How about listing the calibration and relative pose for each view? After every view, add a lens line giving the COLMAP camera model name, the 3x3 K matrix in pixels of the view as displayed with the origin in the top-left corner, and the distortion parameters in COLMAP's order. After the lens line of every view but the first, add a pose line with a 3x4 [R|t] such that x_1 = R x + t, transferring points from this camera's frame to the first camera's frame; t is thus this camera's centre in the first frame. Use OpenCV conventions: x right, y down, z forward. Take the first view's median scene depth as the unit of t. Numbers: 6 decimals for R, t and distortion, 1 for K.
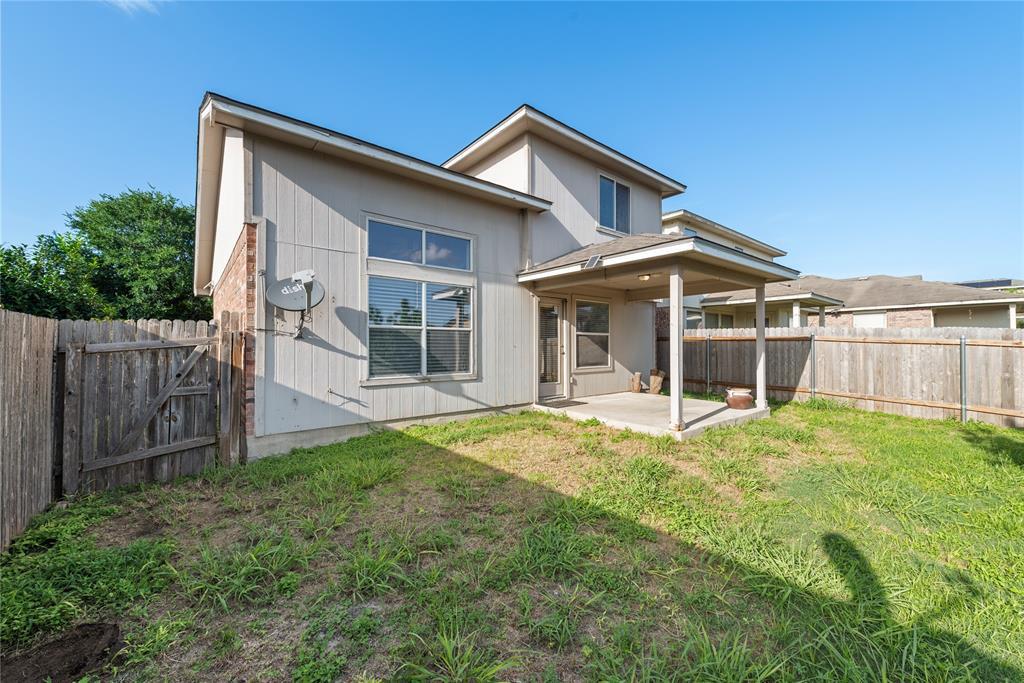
lens RADIAL K [[408.5, 0, 518.1], [0, 408.5, 341.3], [0, 0, 1]] dist [0.008754, -0.001062]
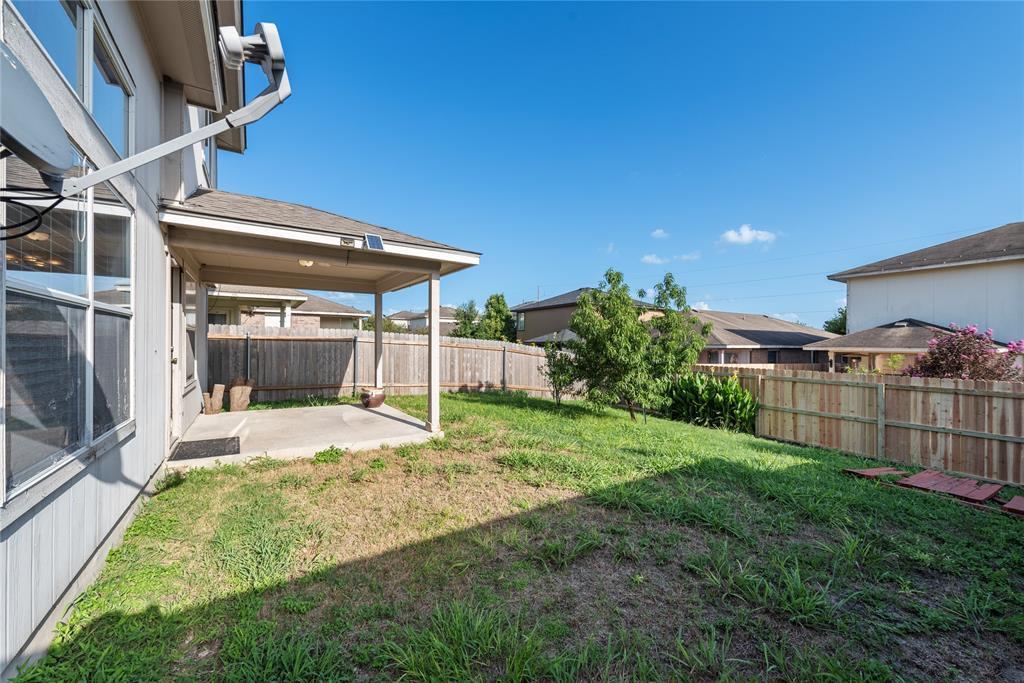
lens RADIAL K [[408.5, 0, 519.0], [0, 408.5, 341.6], [0, 0, 1]] dist [0.008754, -0.001062]
pose [[0.087078, 0.005298, 0.996187, -0.382343], [-0.014943, 0.999880, -0.004012, -0.003831], [-0.996089, -0.014536, 0.087147, 0.436483]]
